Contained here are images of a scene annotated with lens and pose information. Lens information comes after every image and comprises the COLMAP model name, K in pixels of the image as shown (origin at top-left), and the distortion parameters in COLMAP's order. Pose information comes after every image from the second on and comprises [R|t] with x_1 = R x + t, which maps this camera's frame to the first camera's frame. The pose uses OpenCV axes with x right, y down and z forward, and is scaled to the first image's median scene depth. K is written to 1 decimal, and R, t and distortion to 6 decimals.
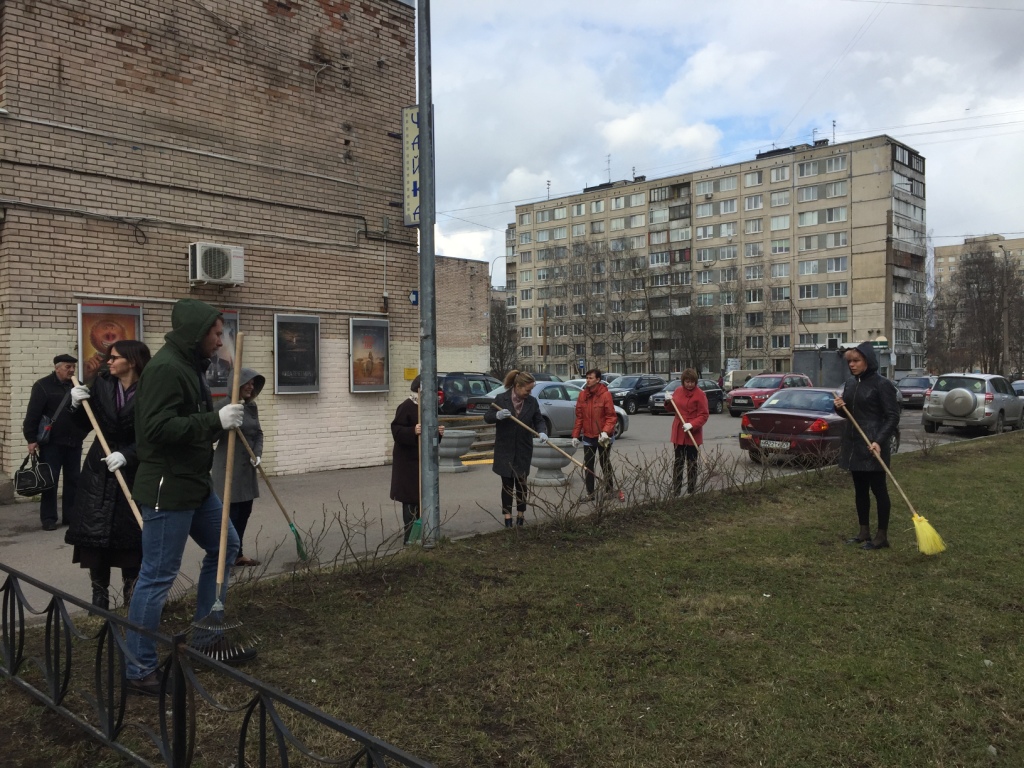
lens RADIAL K [[883.6, 0, 511.6], [0, 883.6, 371.6], [0, 0, 1]] dist [0.088909, -0.121635]
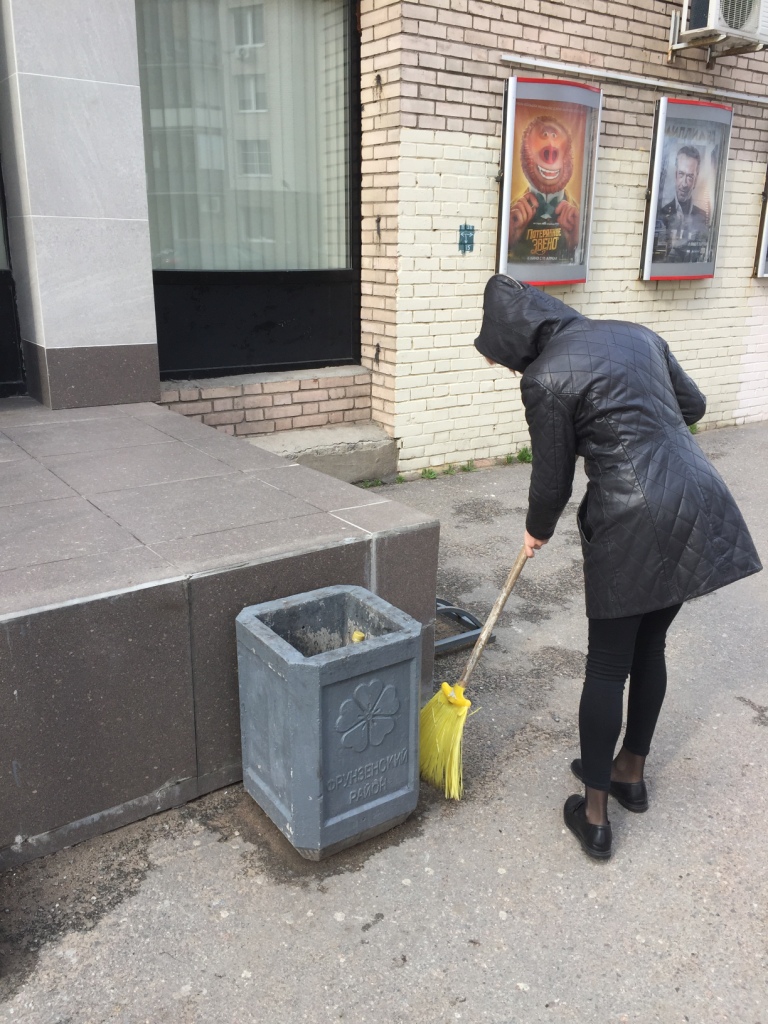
lens RADIAL K [[883.6, 0, 379.0], [0, 883.6, 504.7], [0, 0, 1]] dist [0.088909, -0.121635]
pose [[0.974208, 0.080048, -0.210979, -0.401548], [-0.017098, 0.958464, 0.284700, 0.007295], [0.225005, -0.273750, 0.935112, 0.440016]]
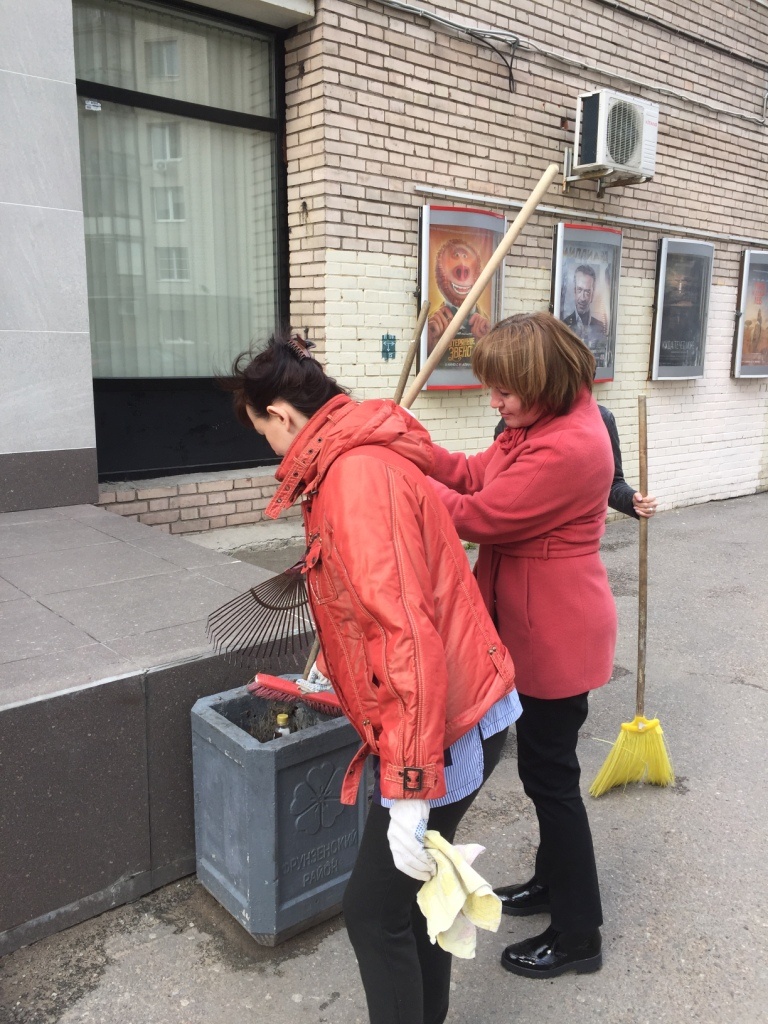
lens RADIAL K [[883.6, 0, 382.5], [0, 883.6, 505.4], [0, 0, 1]] dist [0.088909, -0.121635]
pose [[0.991265, 0.039848, -0.125720, -0.403668], [-0.016472, 0.983206, 0.181753, 0.002619], [0.130851, -0.178094, 0.975275, 0.421327]]
